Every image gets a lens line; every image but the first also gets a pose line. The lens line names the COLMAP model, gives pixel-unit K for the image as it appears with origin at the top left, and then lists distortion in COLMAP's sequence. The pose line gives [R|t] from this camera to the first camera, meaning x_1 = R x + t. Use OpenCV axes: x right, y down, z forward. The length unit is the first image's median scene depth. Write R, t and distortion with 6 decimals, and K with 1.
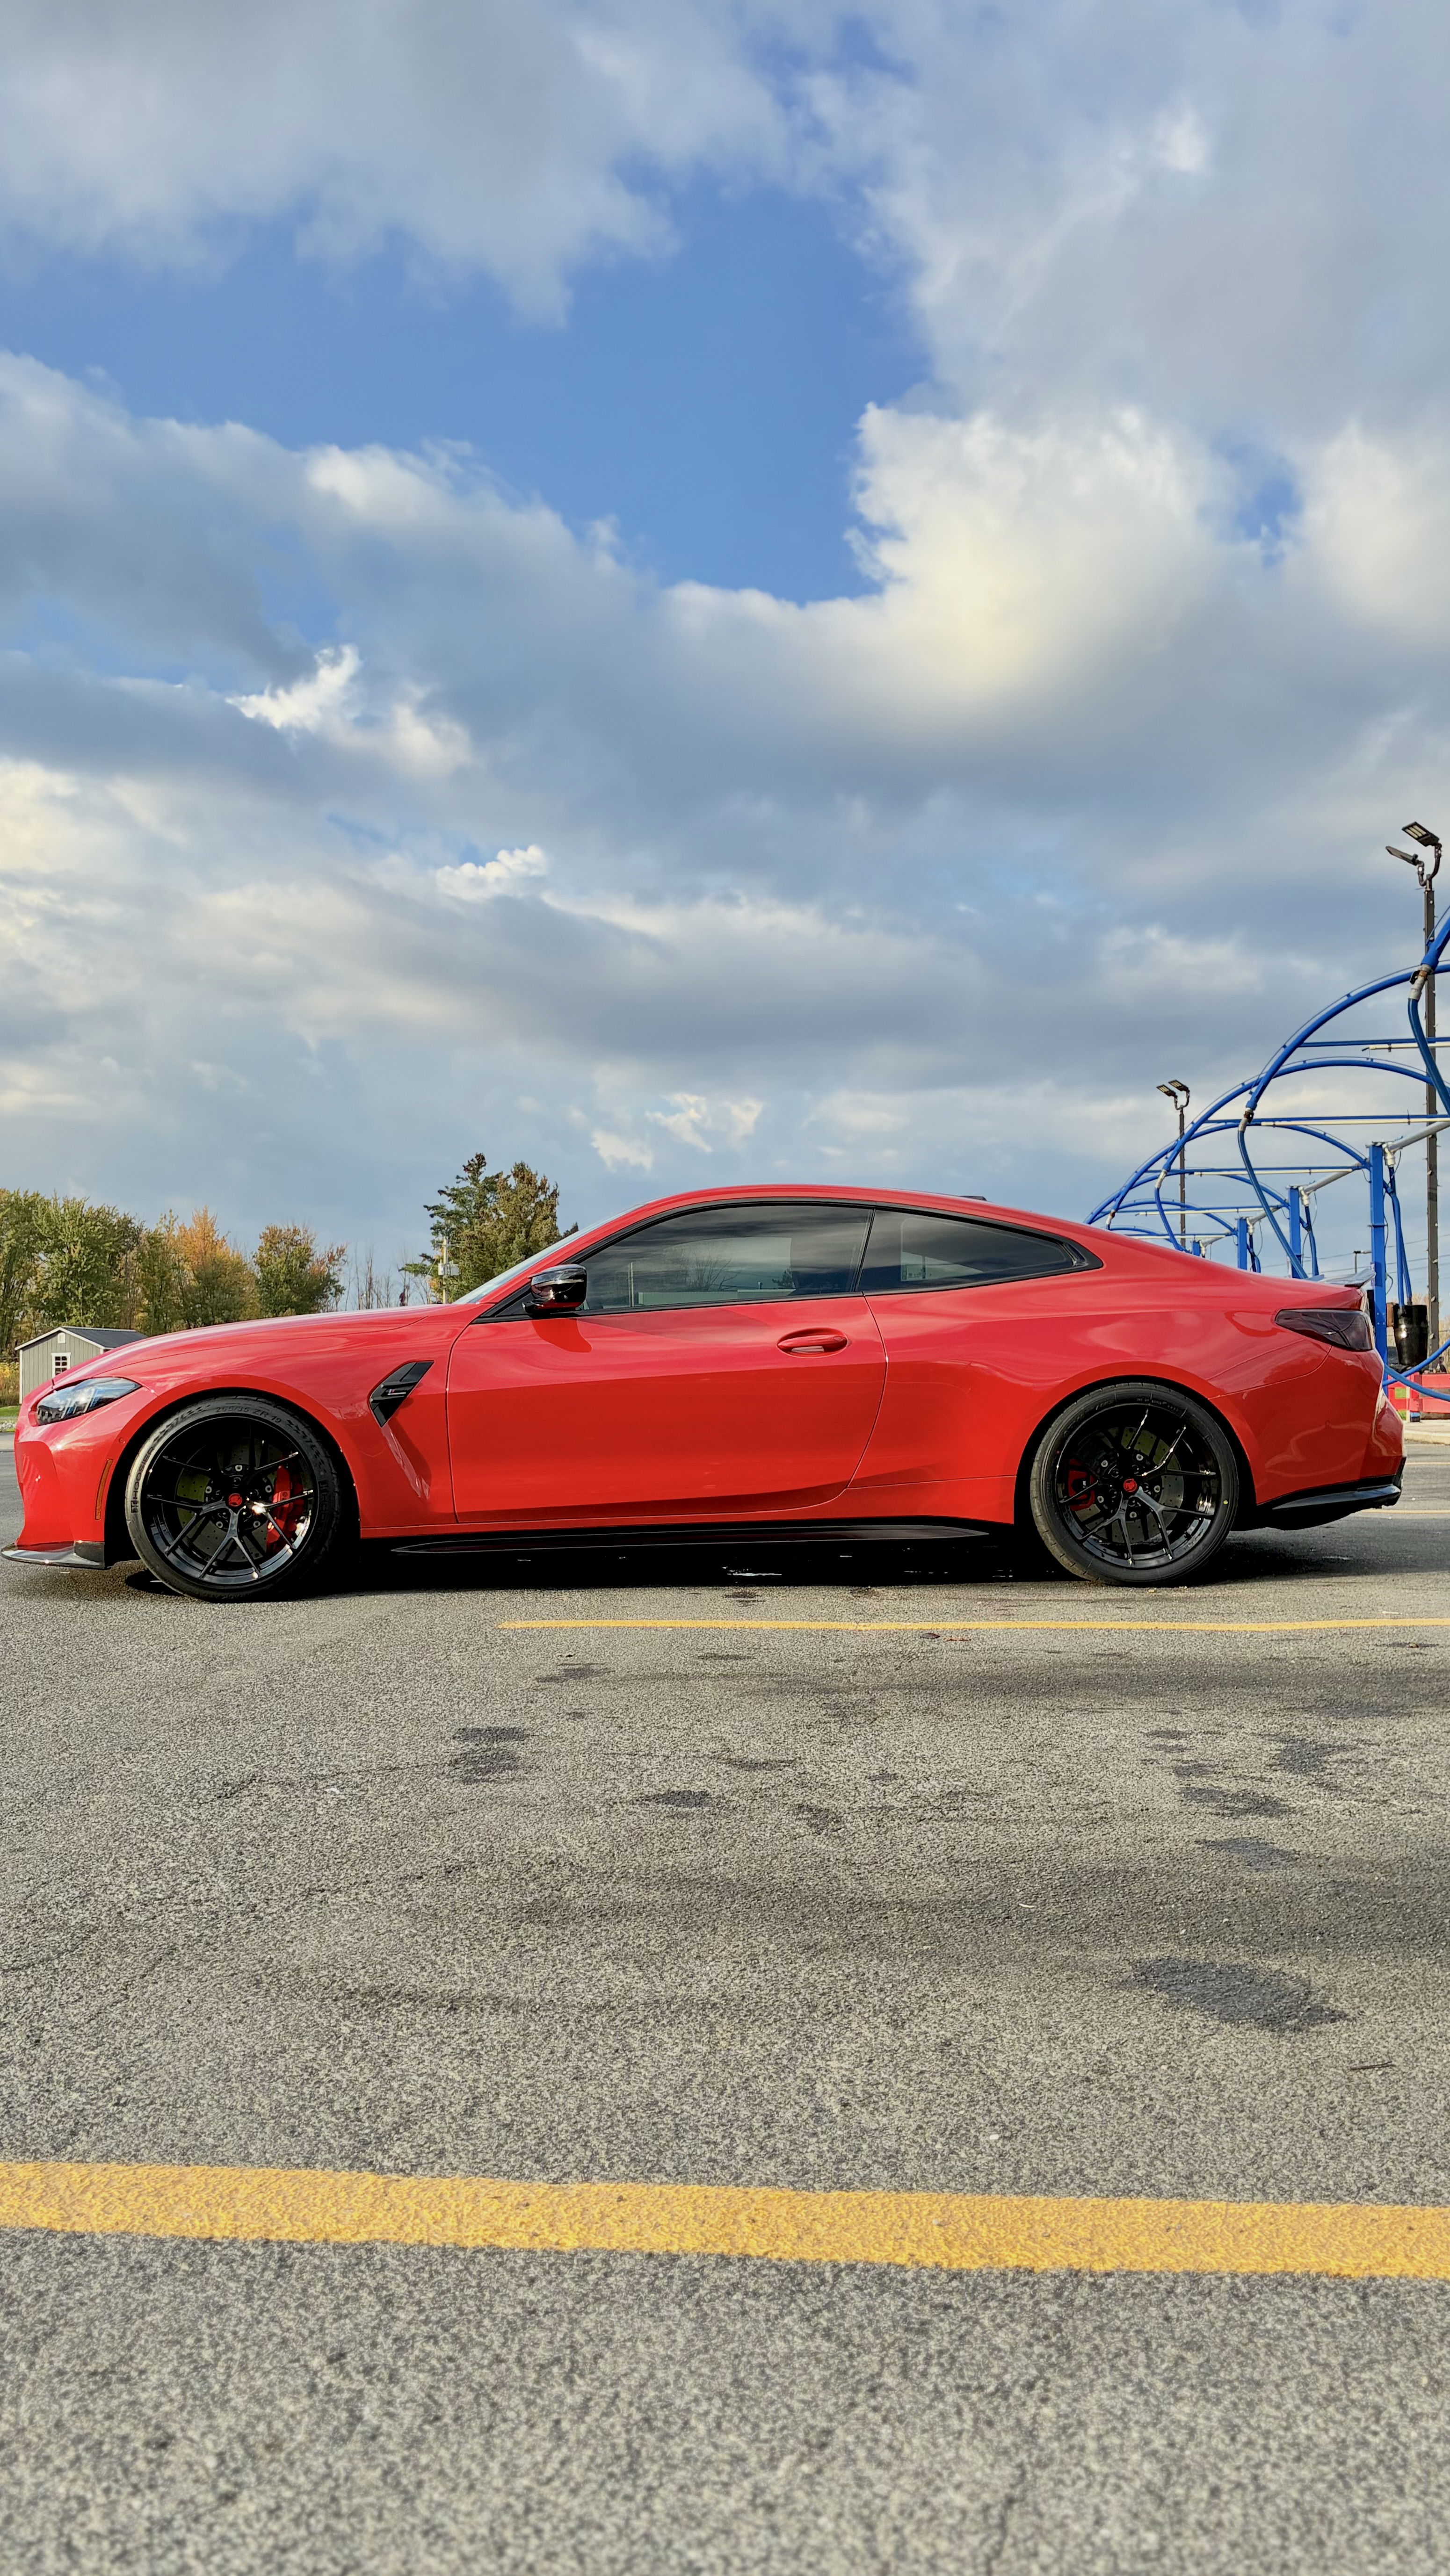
lens RADIAL K [[1959.9, 0, 644.9], [0, 1959.9, 1289.1], [0, 0, 1]] dist [0.038764, -0.002108]
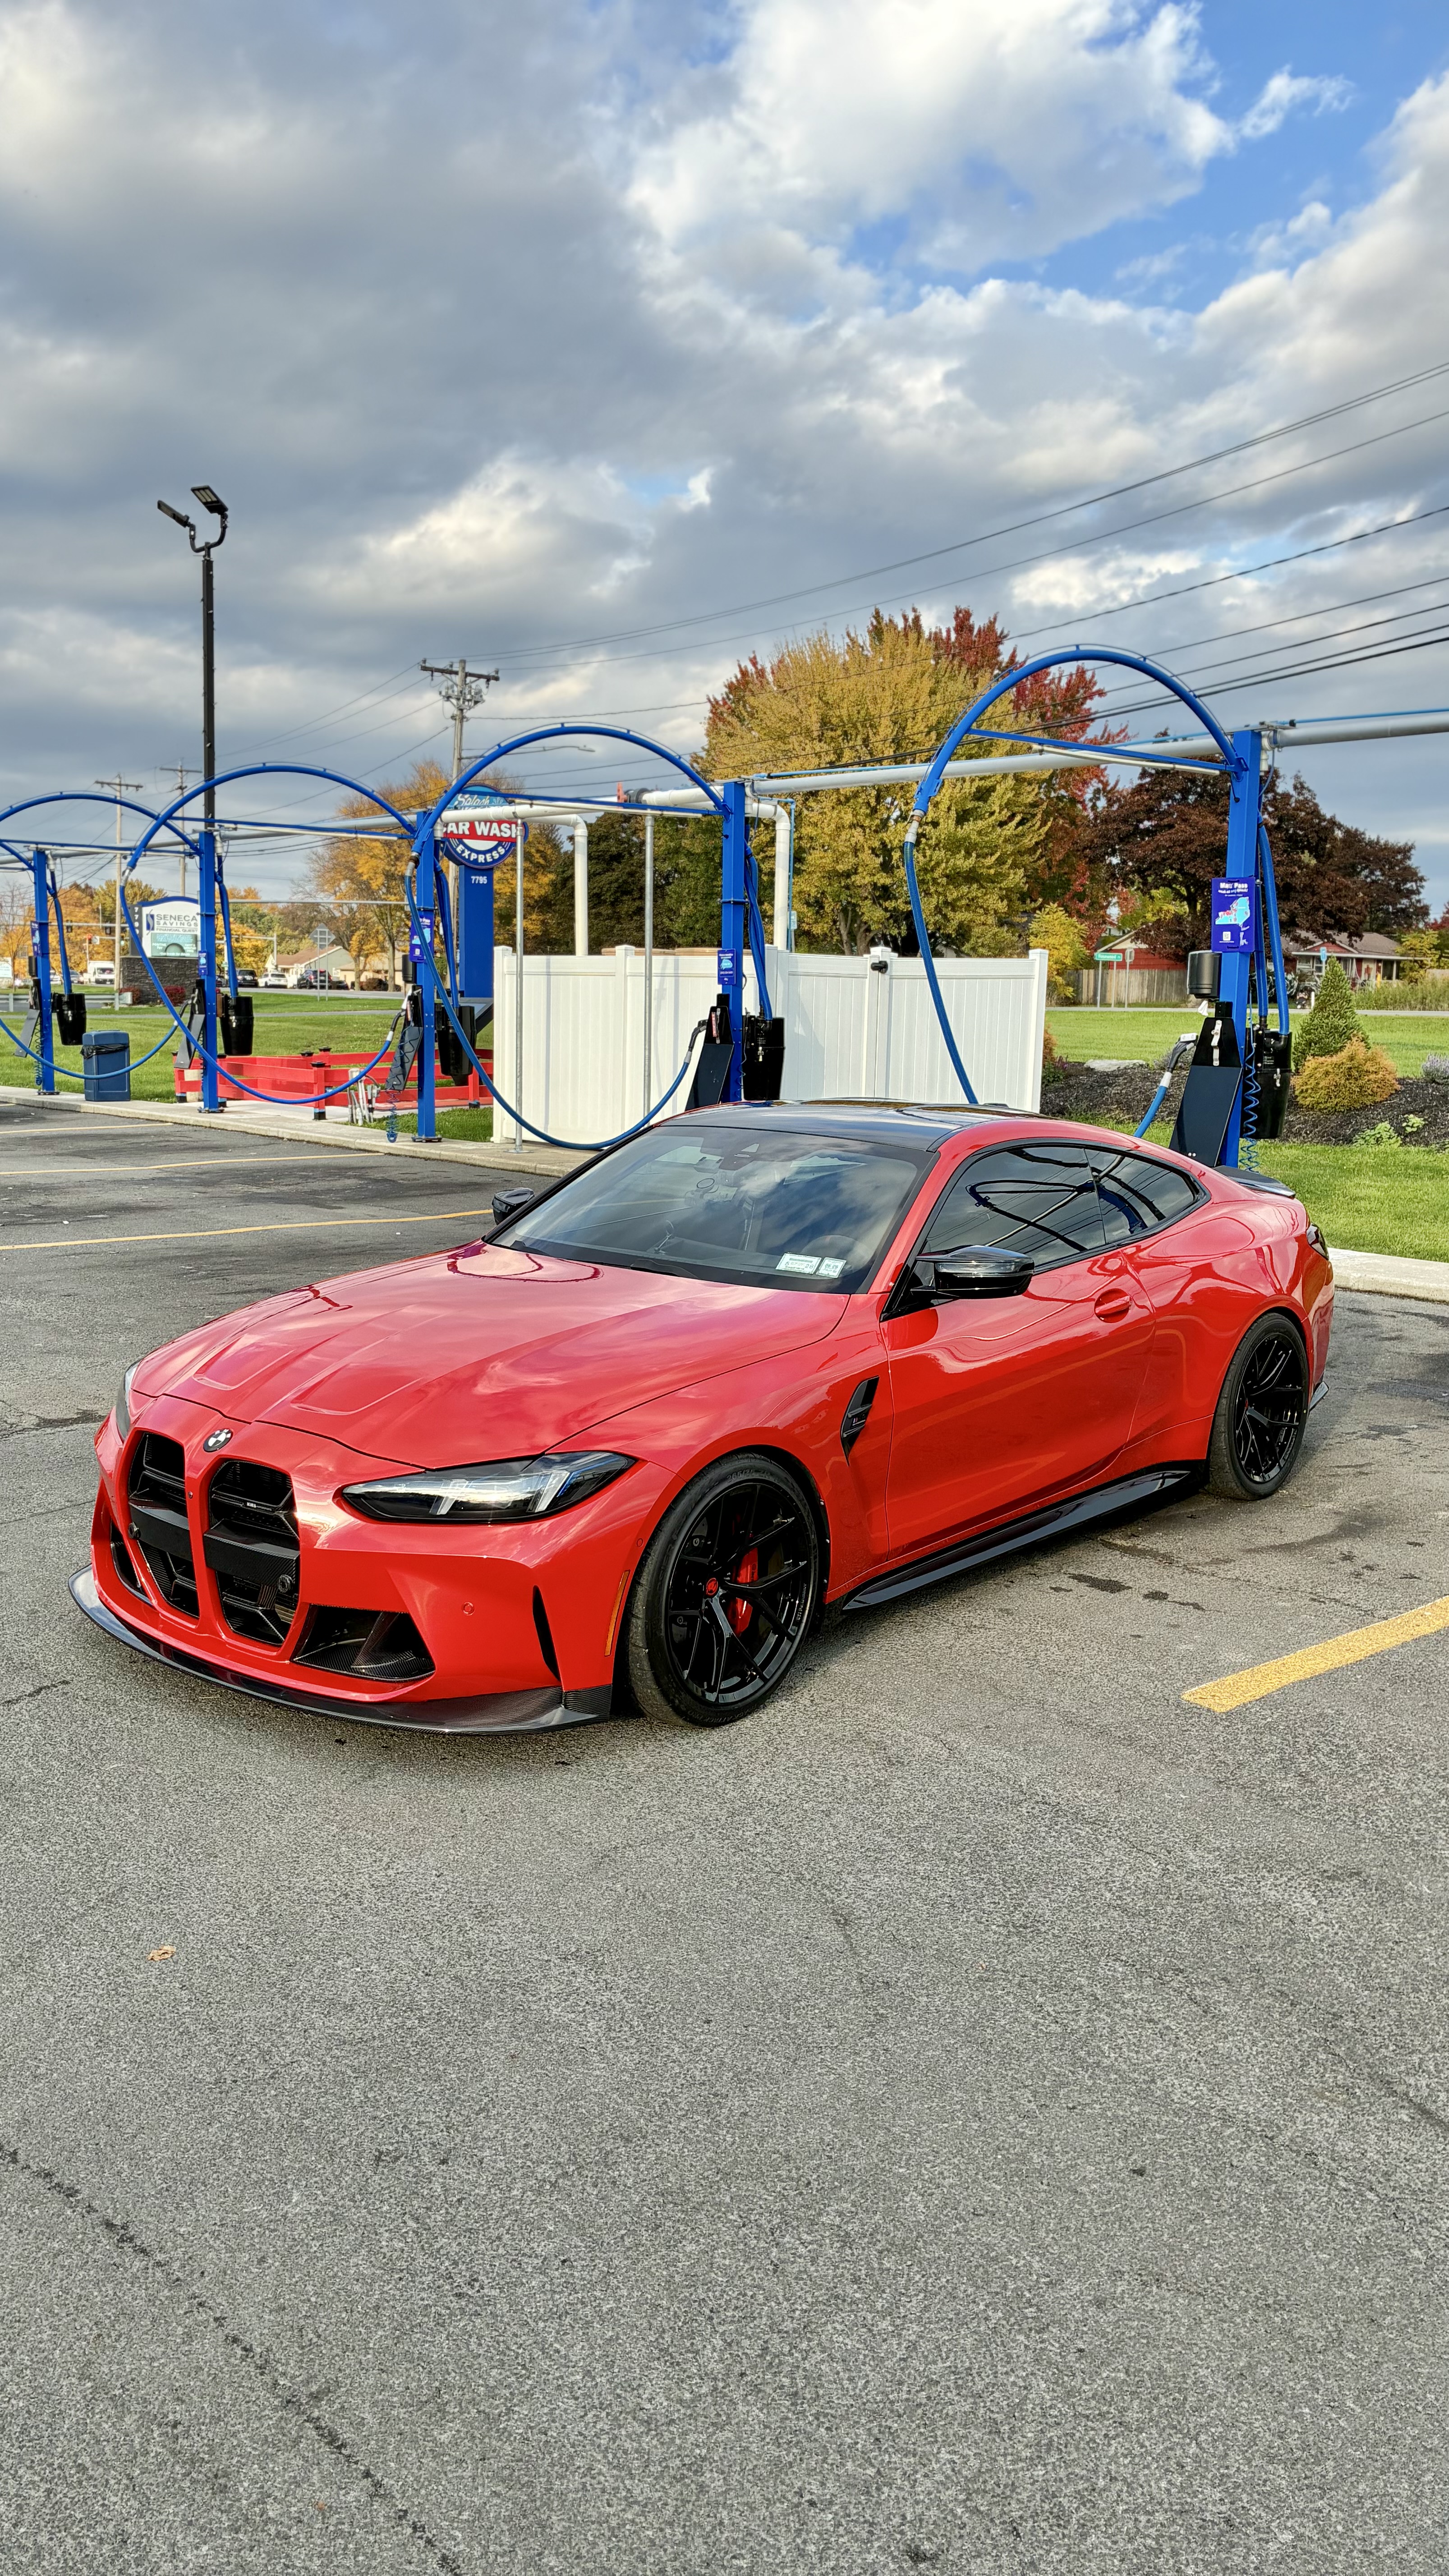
lens RADIAL K [[1952.9, 0, 641.3], [0, 1952.9, 1276.9], [0, 0, 1]] dist [0.046892, -0.045376]
pose [[0.698641, -0.083893, 0.710537, -0.747972], [-0.057330, 0.983345, 0.172473, -0.137861], [-0.713172, -0.161232, 0.682195, 0.520388]]
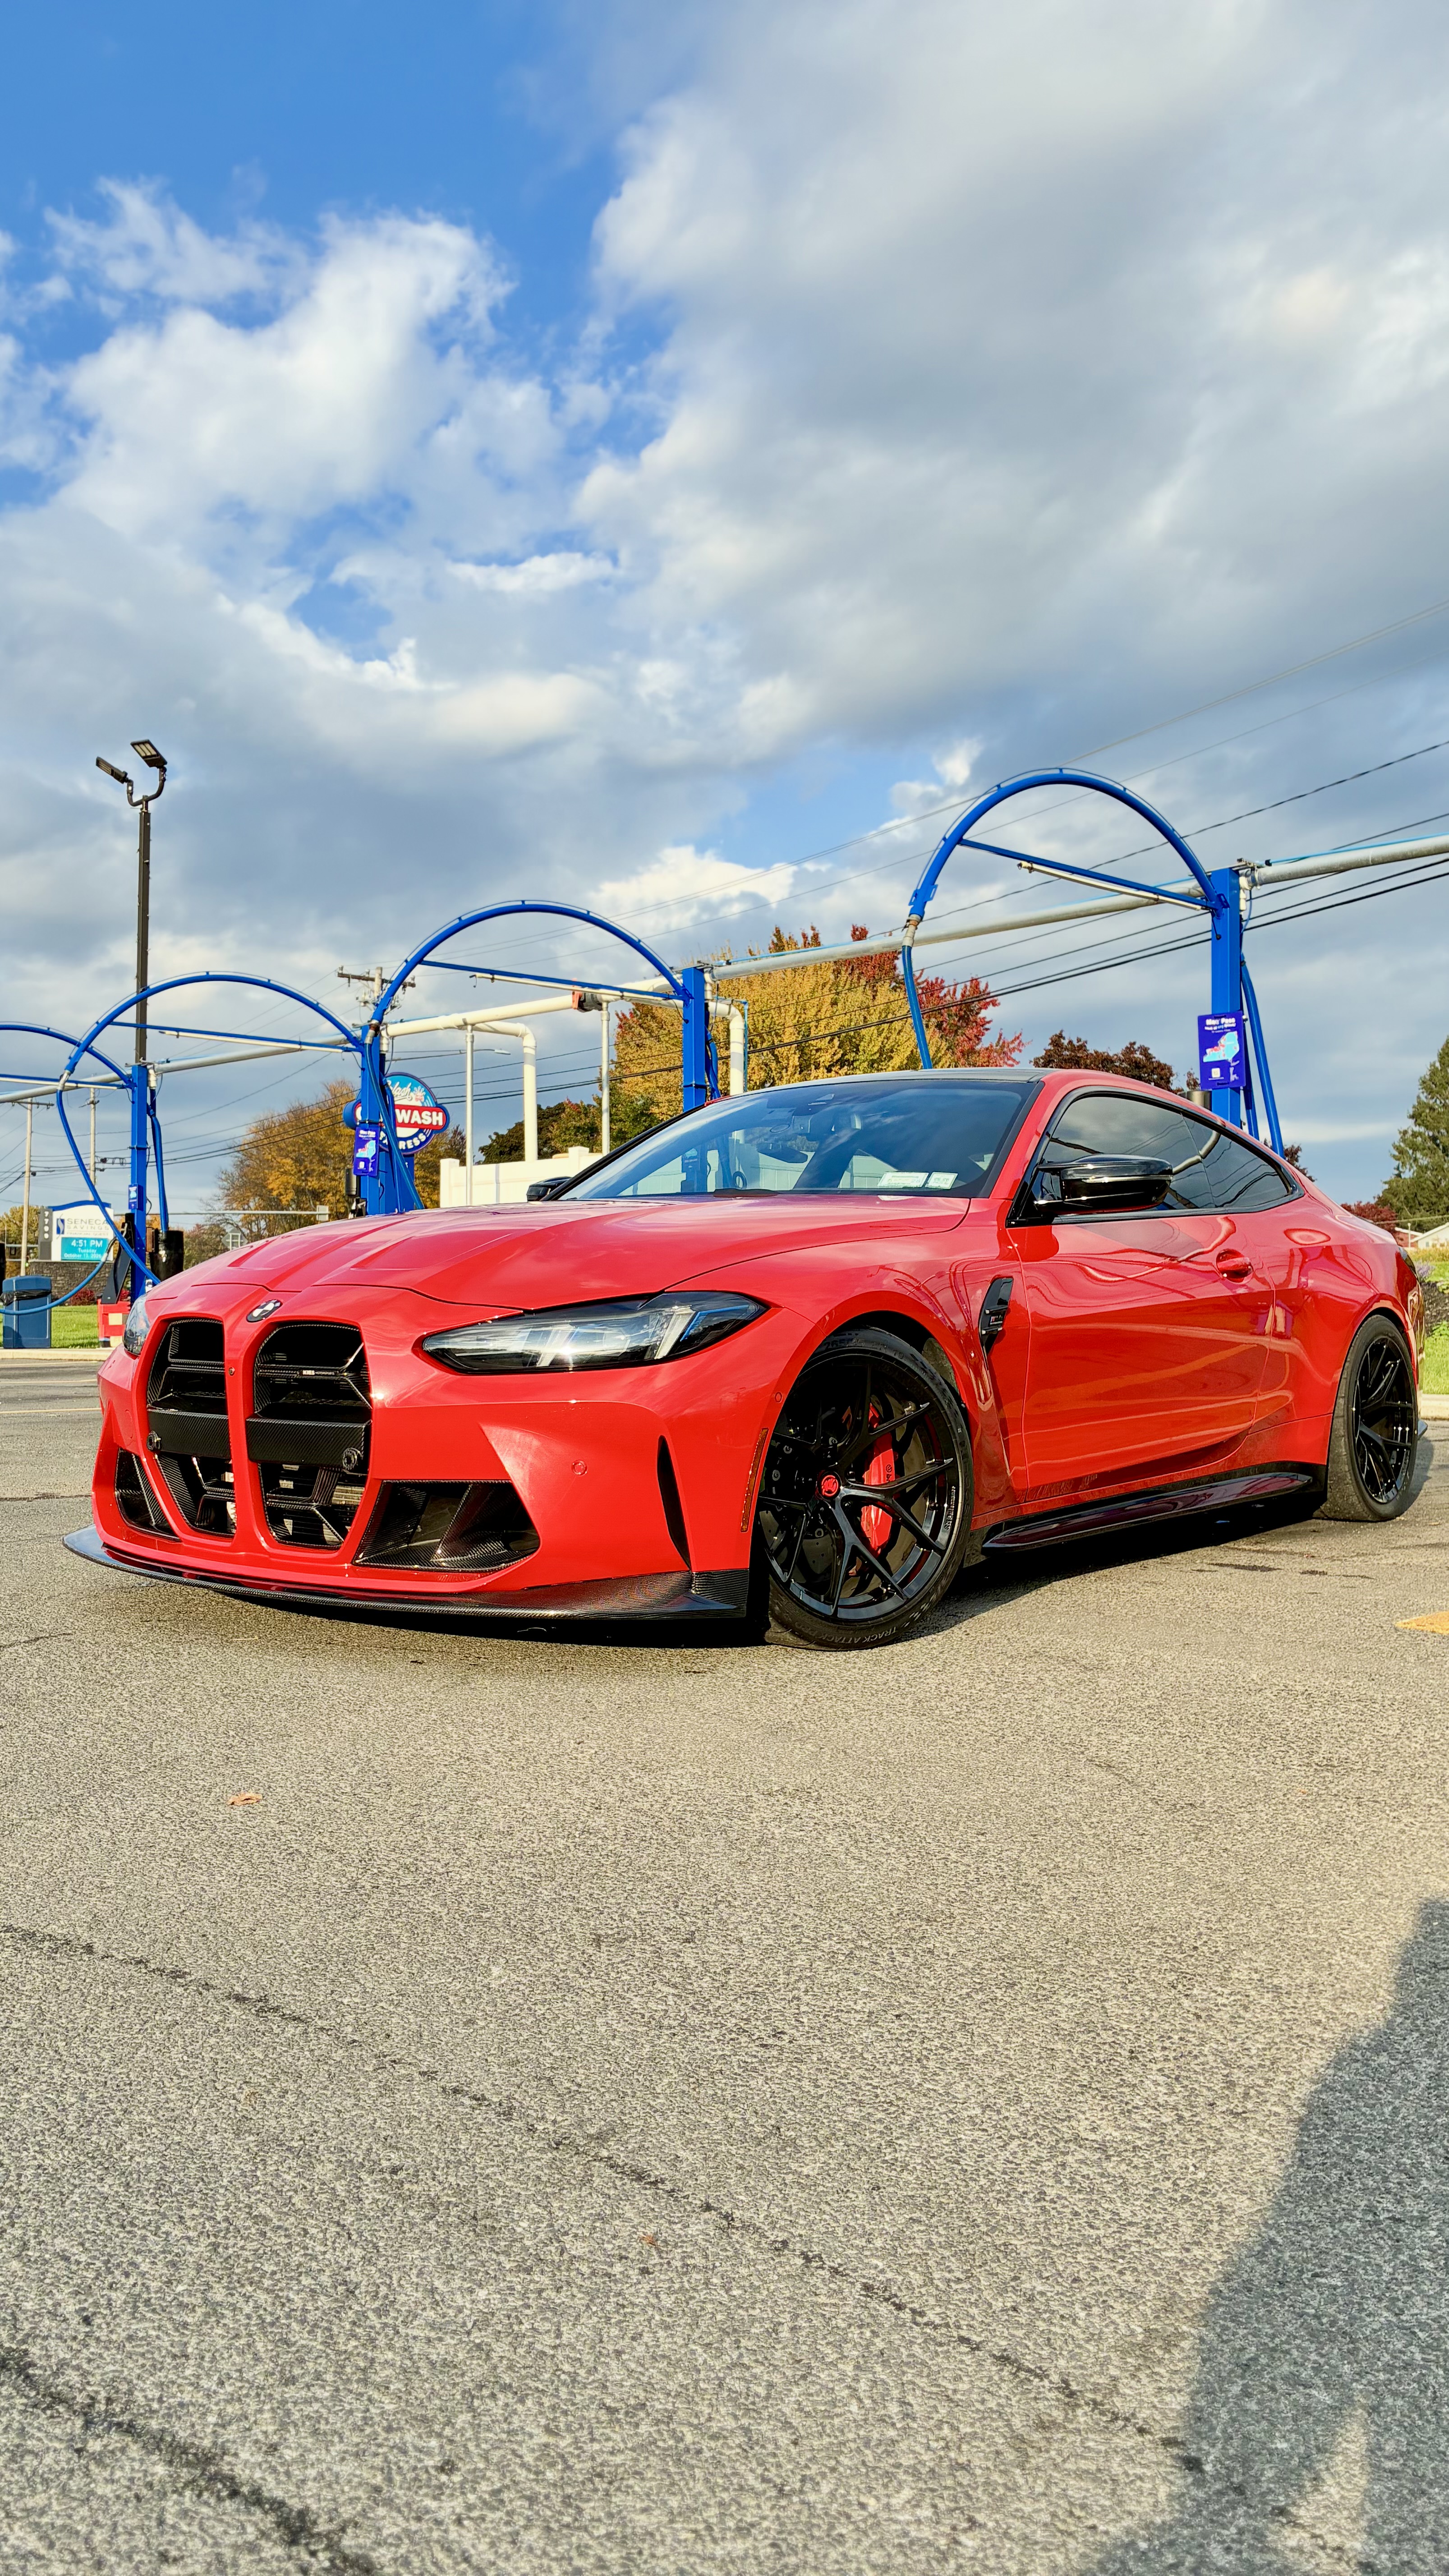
lens RADIAL K [[1959.6, 0, 644.5], [0, 1959.6, 1289.1], [0, 0, 1]] dist [0.038764, -0.002108]
pose [[0.662895, 0.018949, 0.748472, -0.726664], [-0.047412, 0.998736, 0.016706, 0.035513], [-0.747209, -0.046561, 0.662956, 0.625712]]
